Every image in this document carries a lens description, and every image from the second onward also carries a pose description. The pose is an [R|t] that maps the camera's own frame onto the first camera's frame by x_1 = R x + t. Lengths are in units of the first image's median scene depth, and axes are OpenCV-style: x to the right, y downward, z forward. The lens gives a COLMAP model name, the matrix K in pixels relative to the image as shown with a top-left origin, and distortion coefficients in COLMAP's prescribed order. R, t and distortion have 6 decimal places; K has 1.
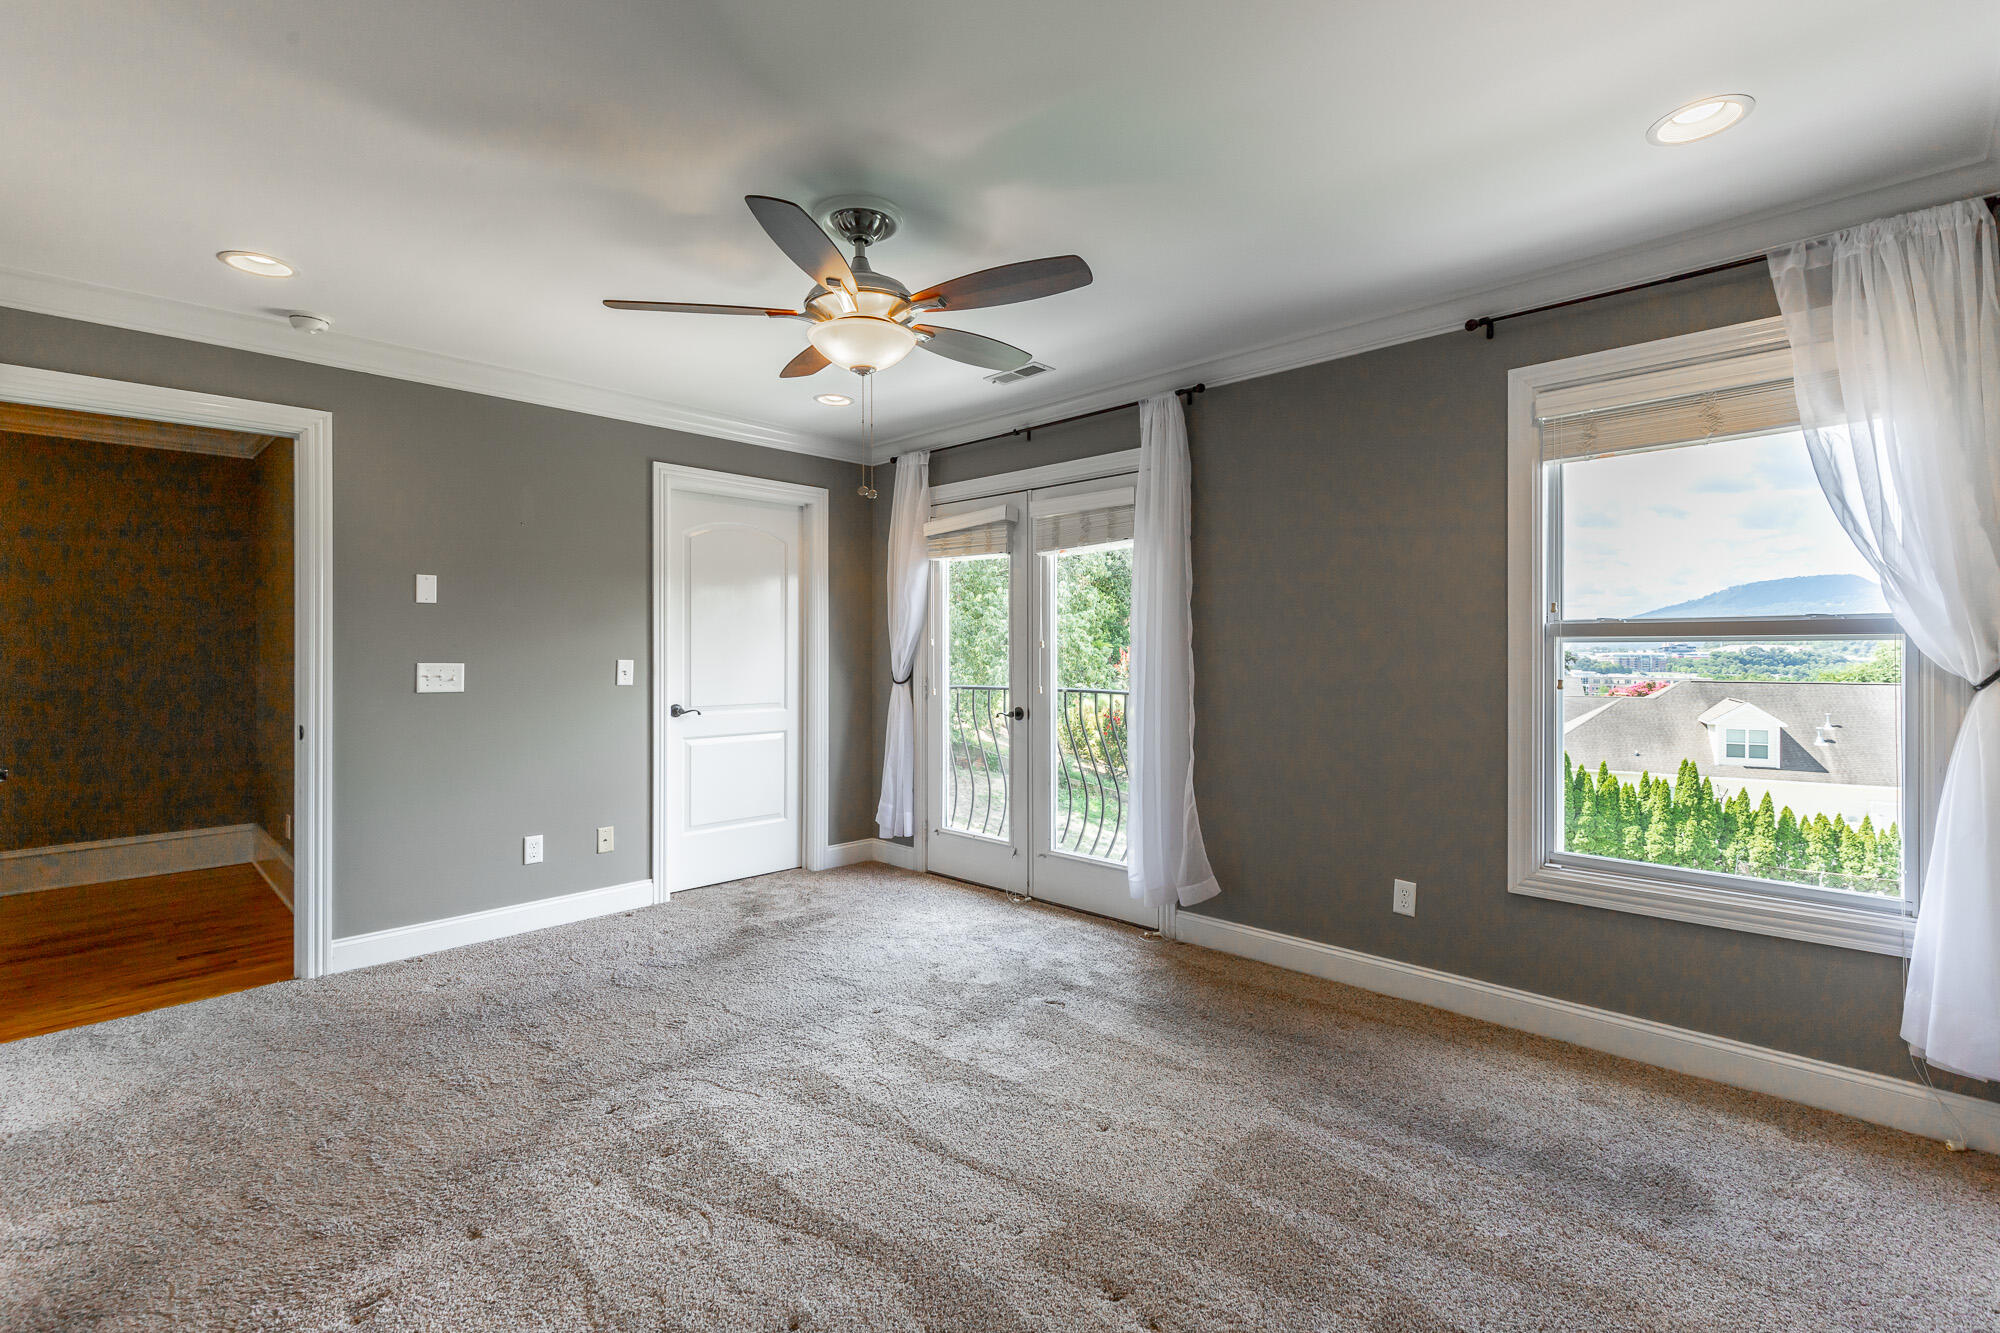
lens RADIAL K [[908.9, 0, 1002.4], [0, 908.9, 658.4], [0, 0, 1]] dist [0.006366, -0.000396]
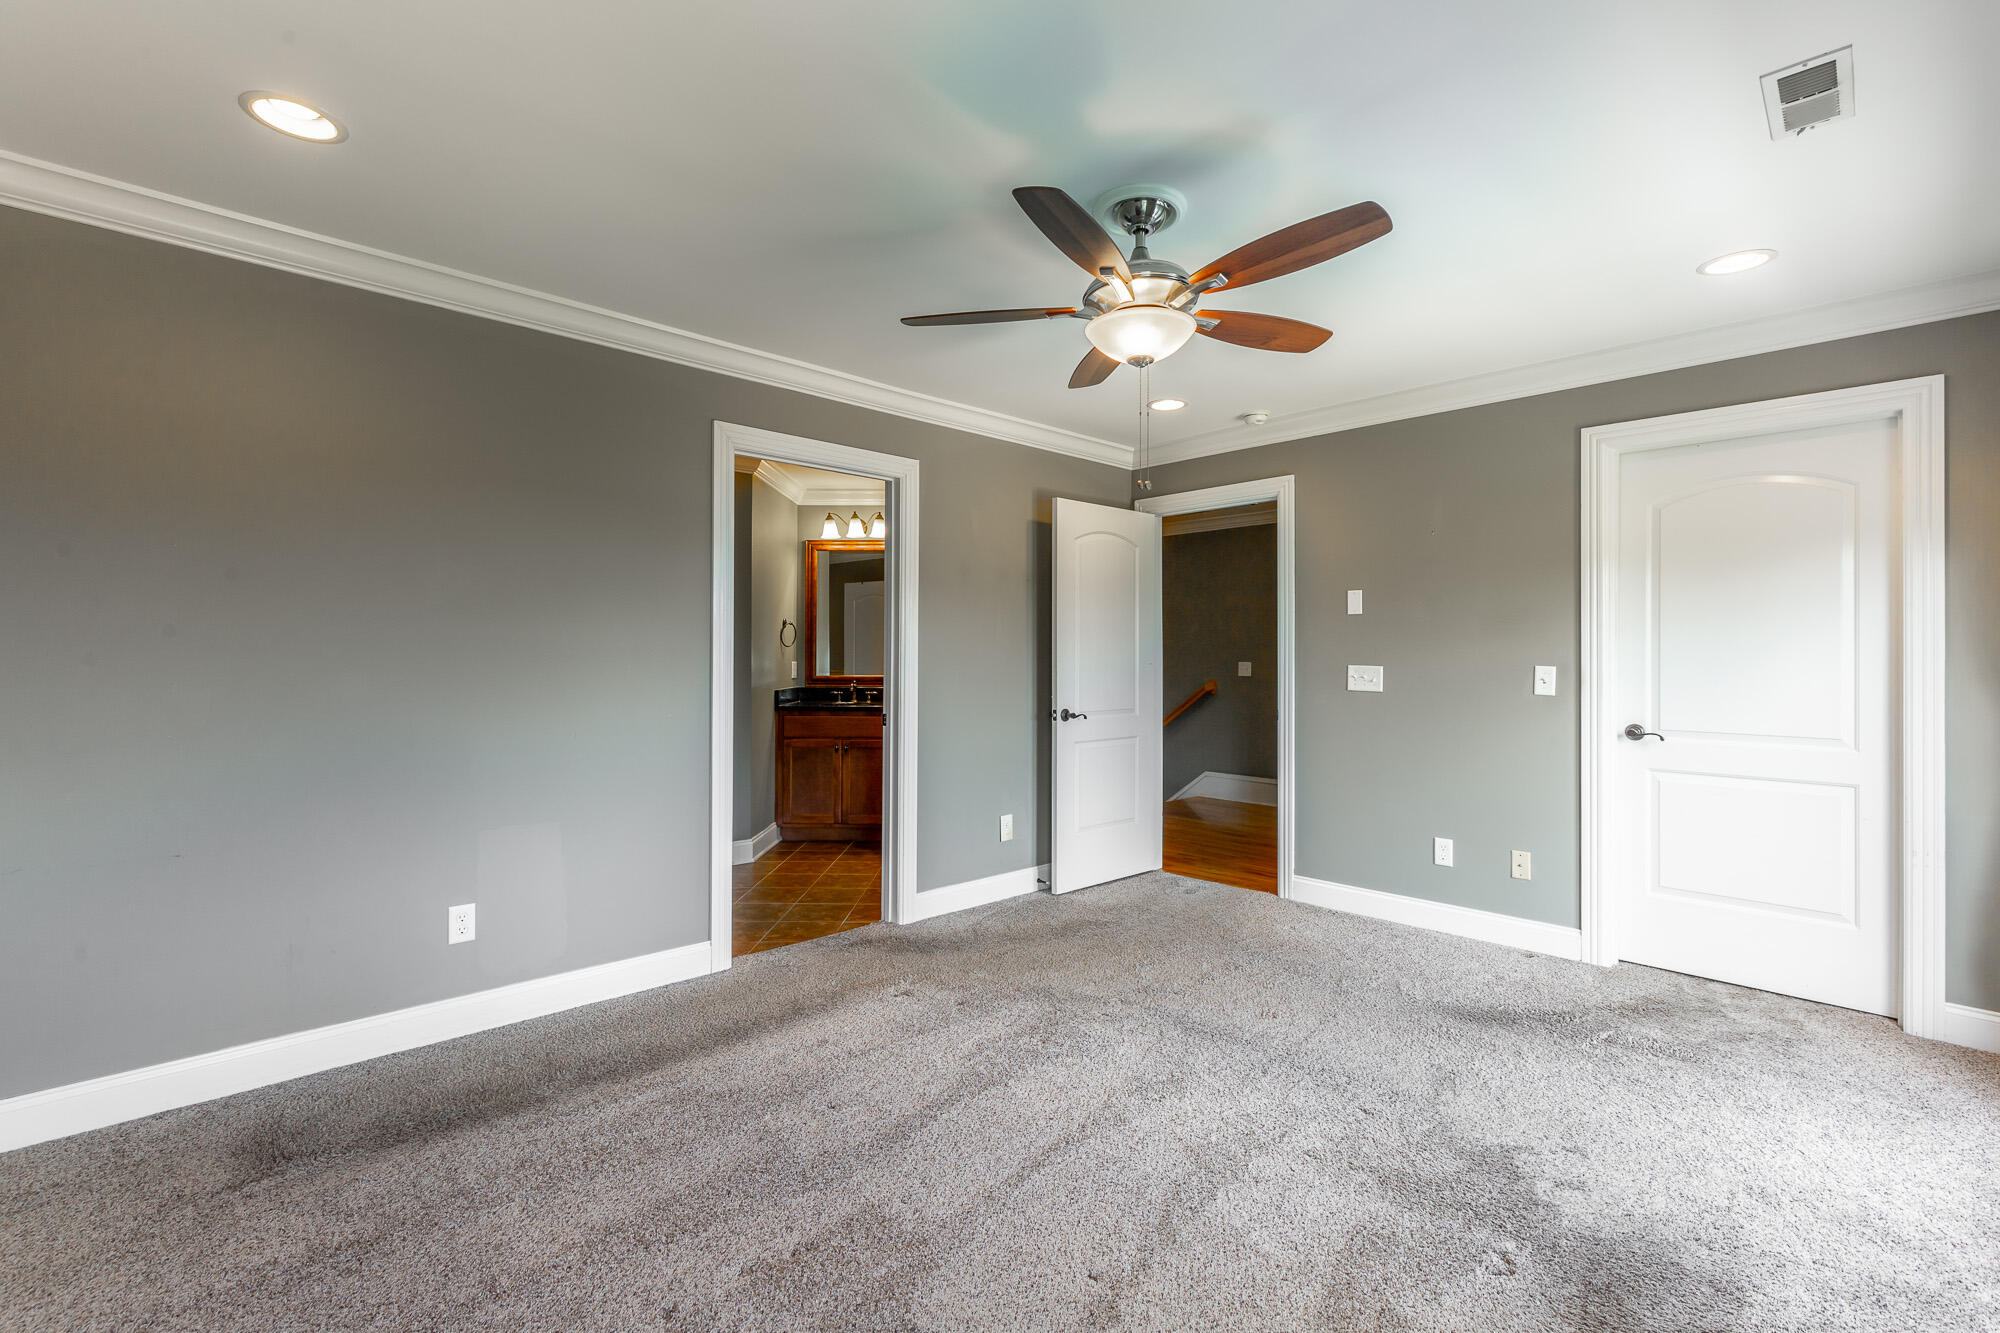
lens RADIAL K [[908.9, 0, 1014.5], [0, 908.9, 658.9], [0, 0, 1]] dist [0.006366, -0.000396]
pose [[-0.042185, 0.001637, -0.999108, 0.560919], [-0.015900, 0.999871, 0.002310, 0.000774], [0.998983, 0.015983, -0.042153, 0.615736]]
